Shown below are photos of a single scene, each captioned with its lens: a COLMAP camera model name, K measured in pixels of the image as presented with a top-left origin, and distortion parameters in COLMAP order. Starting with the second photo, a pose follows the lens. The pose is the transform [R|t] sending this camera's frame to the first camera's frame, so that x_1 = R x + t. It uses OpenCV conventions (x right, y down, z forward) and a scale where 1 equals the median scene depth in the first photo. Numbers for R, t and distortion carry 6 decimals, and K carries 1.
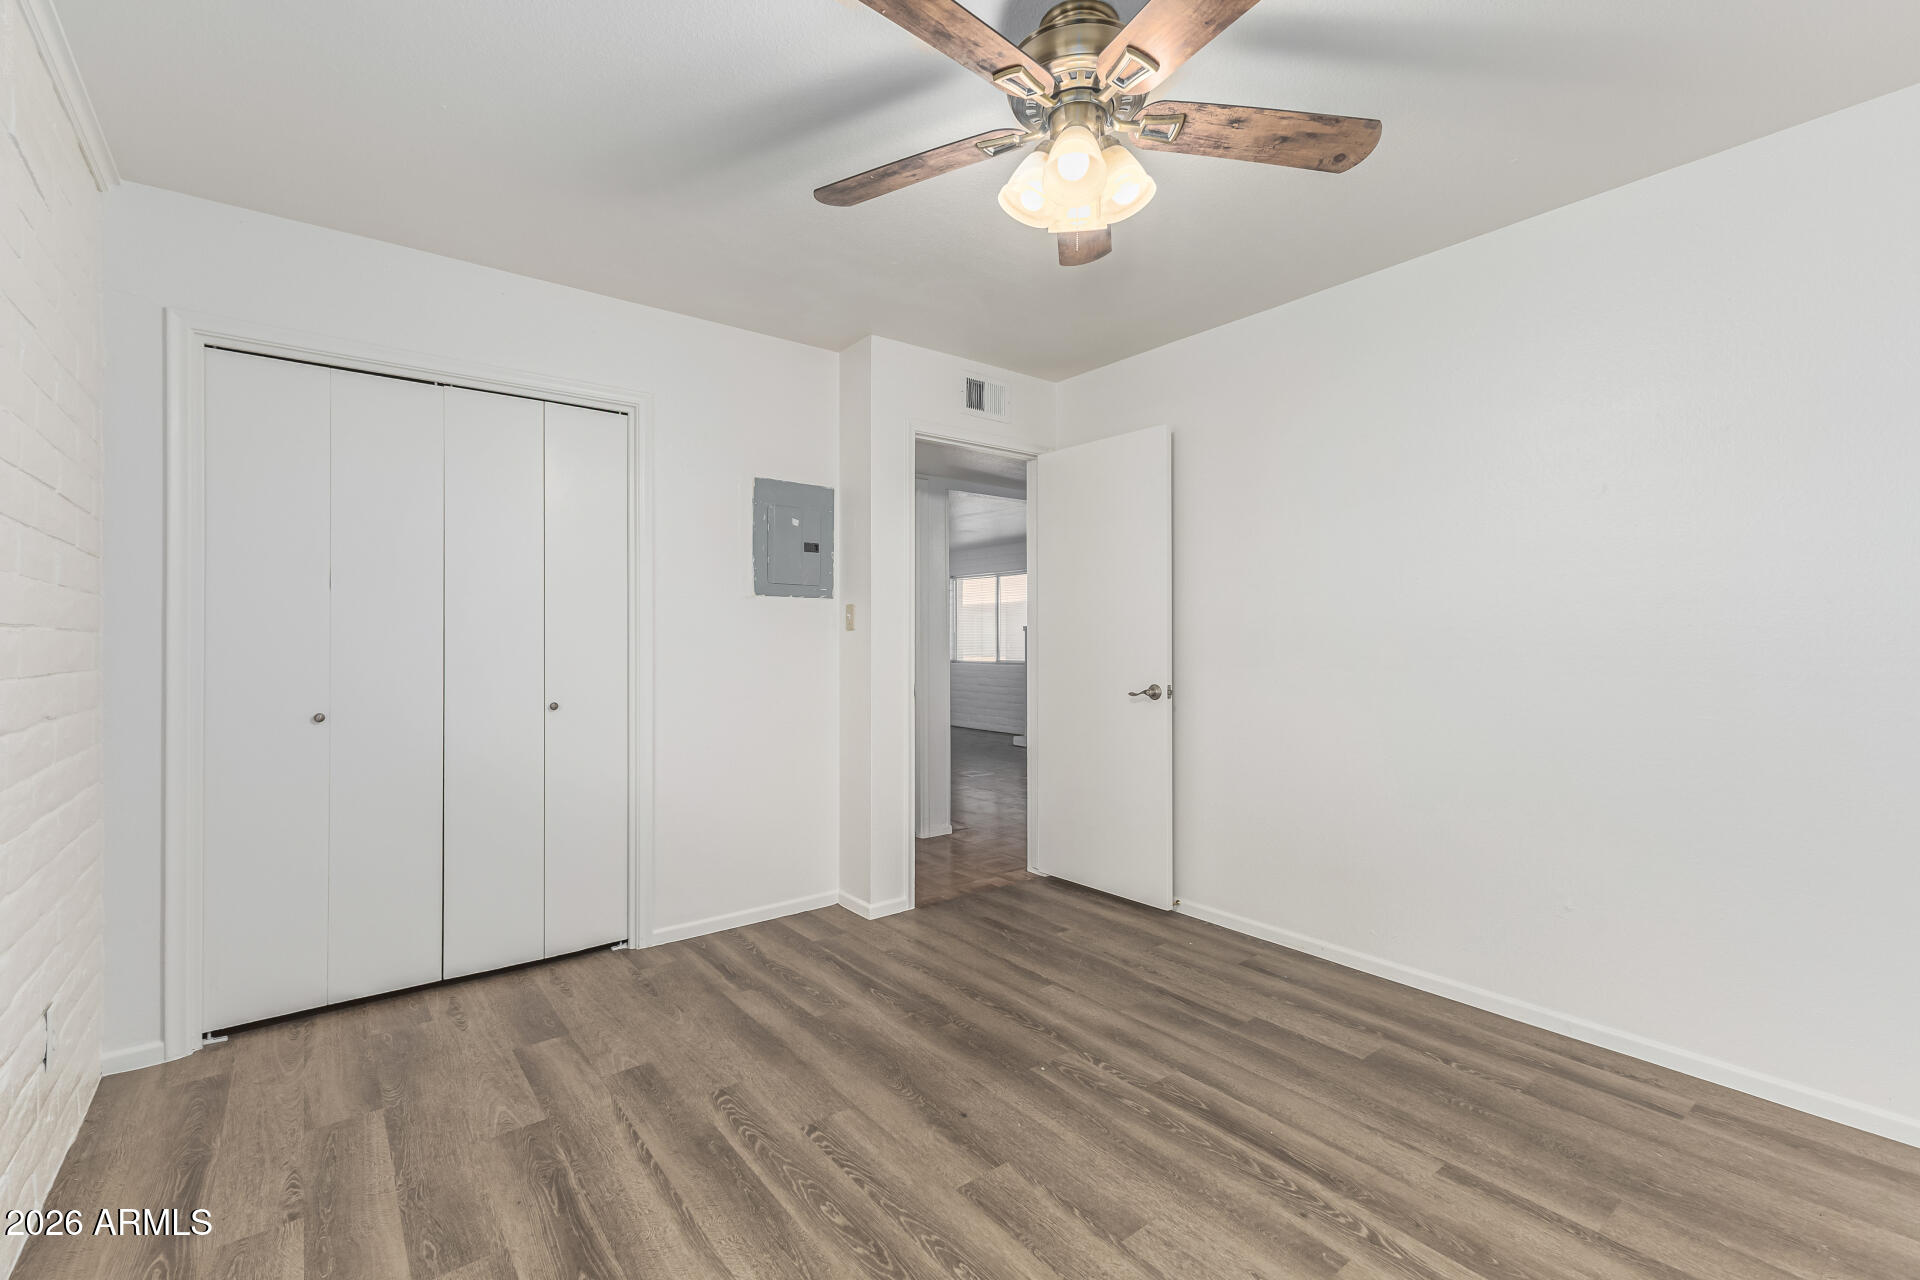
lens RADIAL K [[835.2, 0, 960.5], [0, 835.2, 641.0], [0, 0, 1]] dist [0.010279, -0.002395]
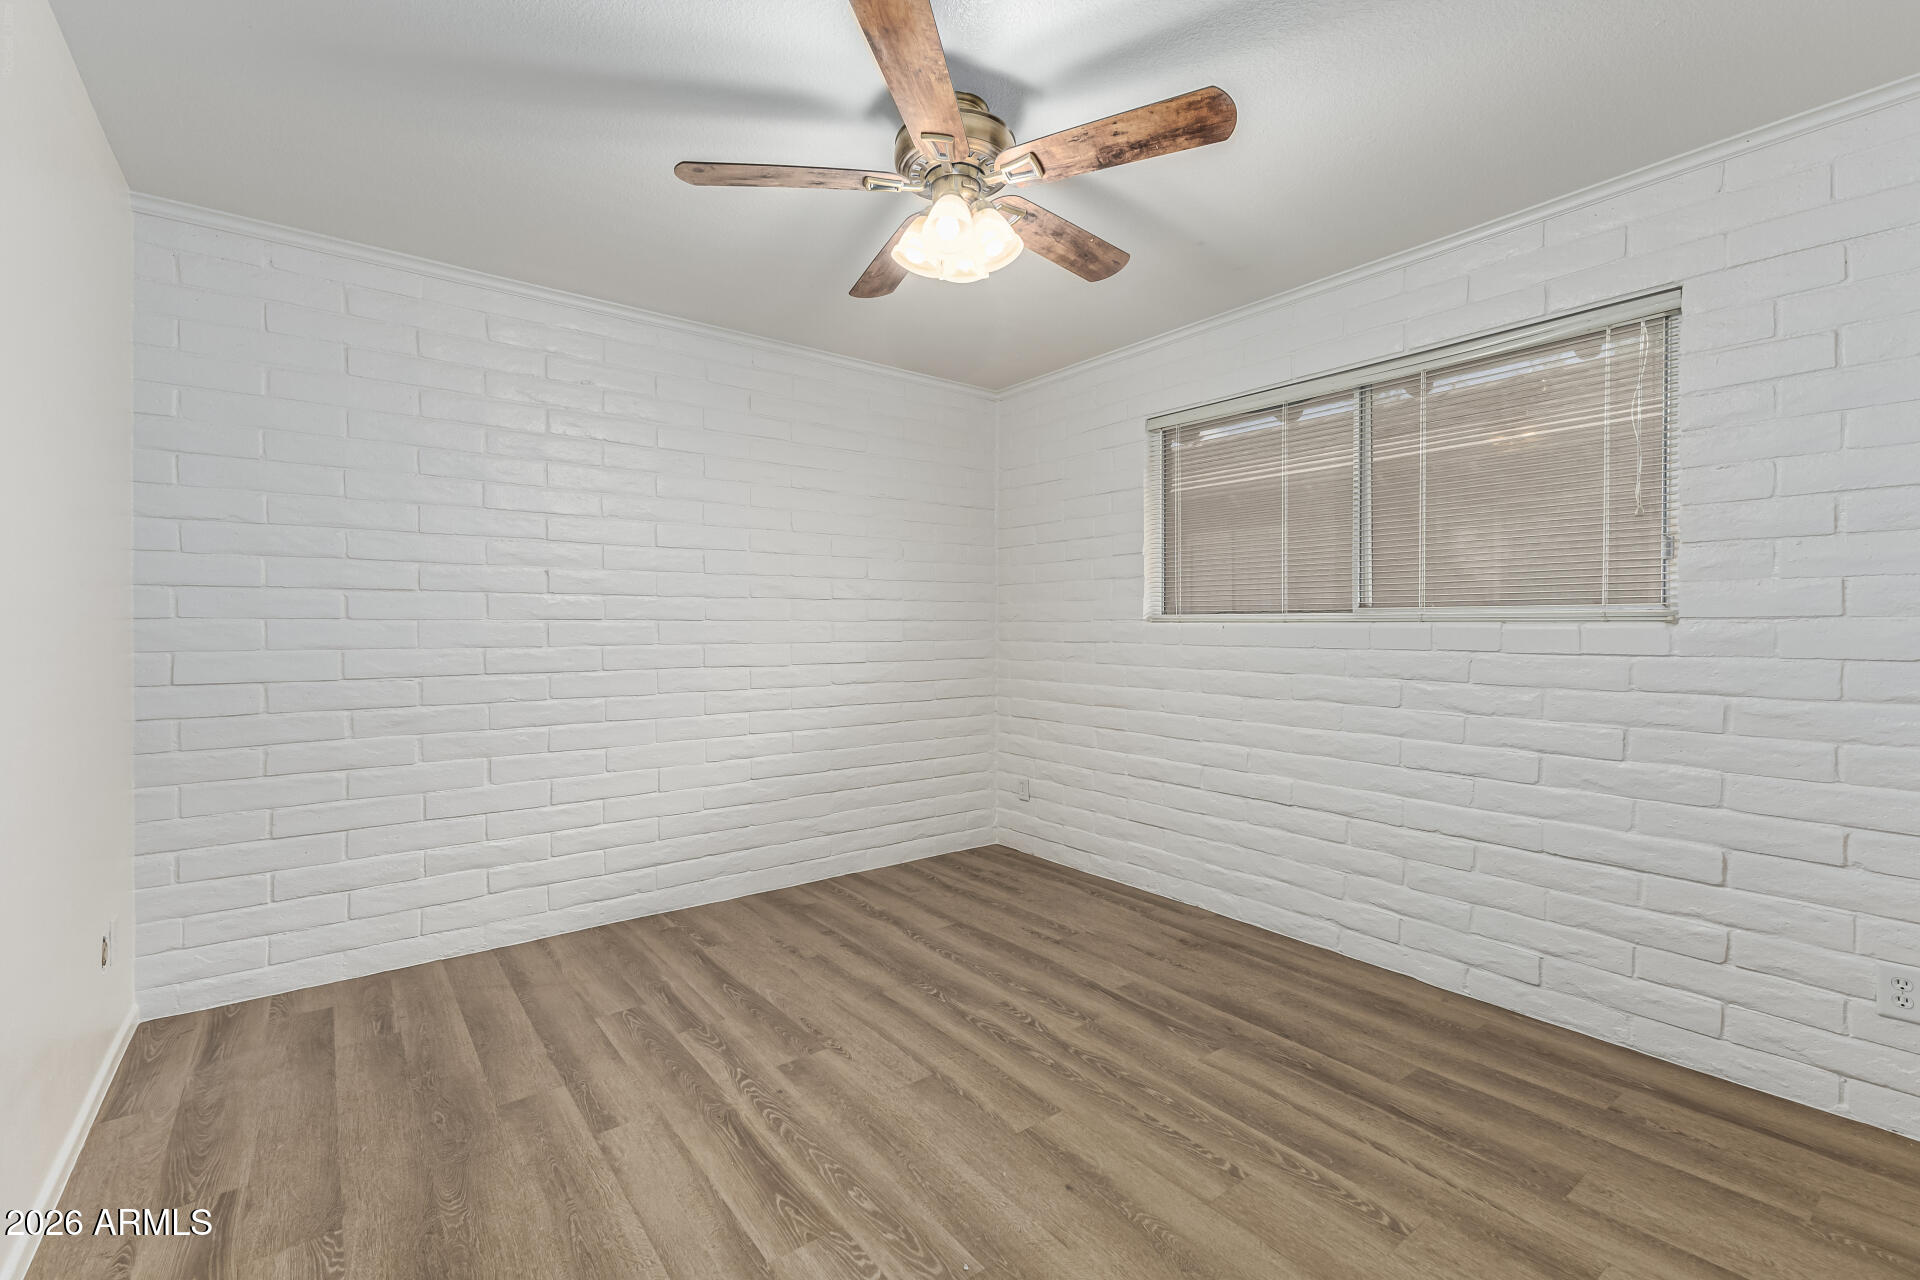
lens RADIAL K [[835.2, 0, 958.7], [0, 835.2, 633.5], [0, 0, 1]] dist [0.010279, -0.002395]
pose [[-0.999950, 0.002590, 0.009653, 0.118342], [0.002654, 0.999975, 0.006568, -0.003701], [-0.009635, 0.006593, -0.999932, 2.051727]]
